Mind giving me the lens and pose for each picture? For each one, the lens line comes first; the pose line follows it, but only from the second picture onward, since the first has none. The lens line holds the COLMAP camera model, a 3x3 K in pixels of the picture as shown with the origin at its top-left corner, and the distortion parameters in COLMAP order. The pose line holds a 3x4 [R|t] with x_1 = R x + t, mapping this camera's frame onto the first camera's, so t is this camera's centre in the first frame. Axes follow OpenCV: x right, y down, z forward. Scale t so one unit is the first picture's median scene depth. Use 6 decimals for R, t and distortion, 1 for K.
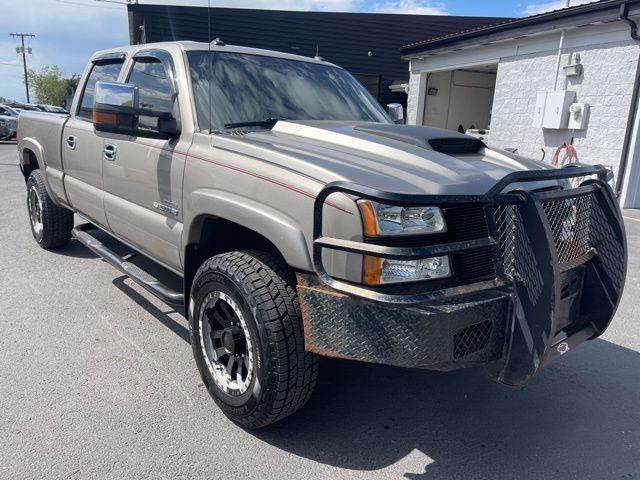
lens RADIAL K [[478.0, 0, 329.2], [0, 478.0, 240.9], [0, 0, 1]] dist [0.086578, -0.117819]
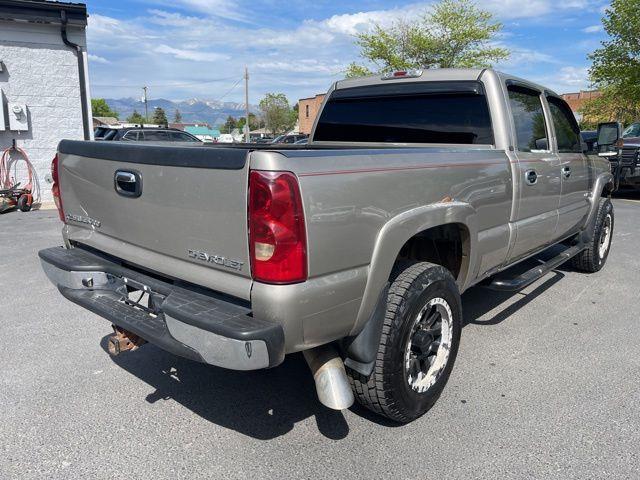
lens RADIAL K [[475.6, 0, 327.1], [0, 475.6, 239.3], [0, 0, 1]] dist [0.073960, -0.100177]
pose [[-0.126782, -0.251505, 0.959516, -1.585424], [0.221955, 0.935602, 0.274564, -0.494474], [-0.966779, 0.247779, -0.062795, 1.694192]]
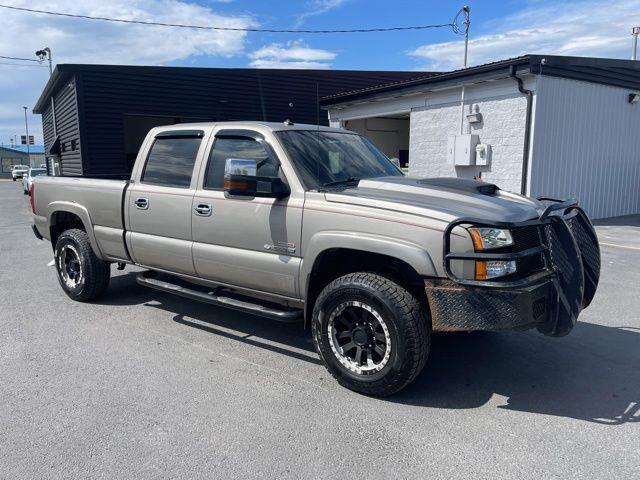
lens RADIAL K [[475.6, 0, 327.1], [0, 475.6, 239.3], [0, 0, 1]] dist [0.073960, -0.100177]
pose [[0.977111, -0.079043, 0.197502, -0.385808], [0.094924, 0.992858, -0.072265, 0.012134], [-0.190379, 0.089359, 0.977635, -0.259271]]
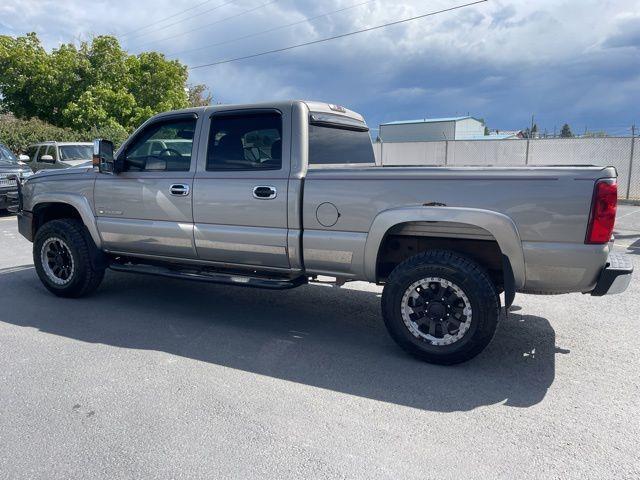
lens RADIAL K [[475.6, 0, 327.1], [0, 475.6, 239.3], [0, 0, 1]] dist [0.073960, -0.100177]
pose [[-0.926704, 0.016827, -0.375414, 0.106324], [-0.132391, 0.920330, 0.368056, -0.663430], [0.351698, 0.390781, -0.850646, 2.658931]]
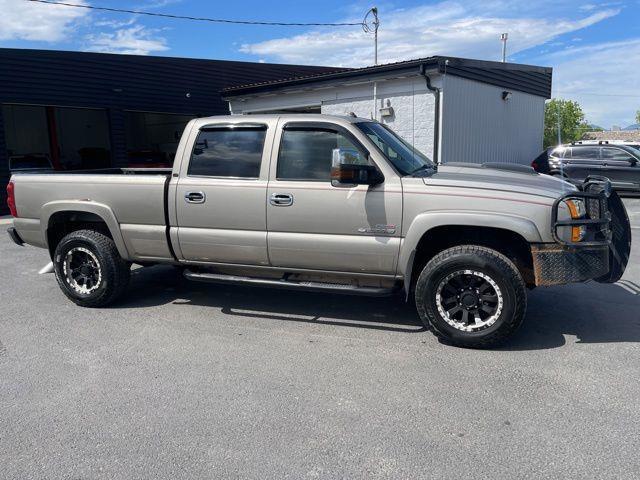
lens RADIAL K [[475.6, 0, 327.1], [0, 475.6, 239.3], [0, 0, 1]] dist [0.073960, -0.100177]
pose [[0.874113, -0.145891, 0.463295, -0.942156], [0.174149, 0.984545, -0.018541, -0.033934], [-0.453430, 0.096889, 0.886010, -0.172489]]
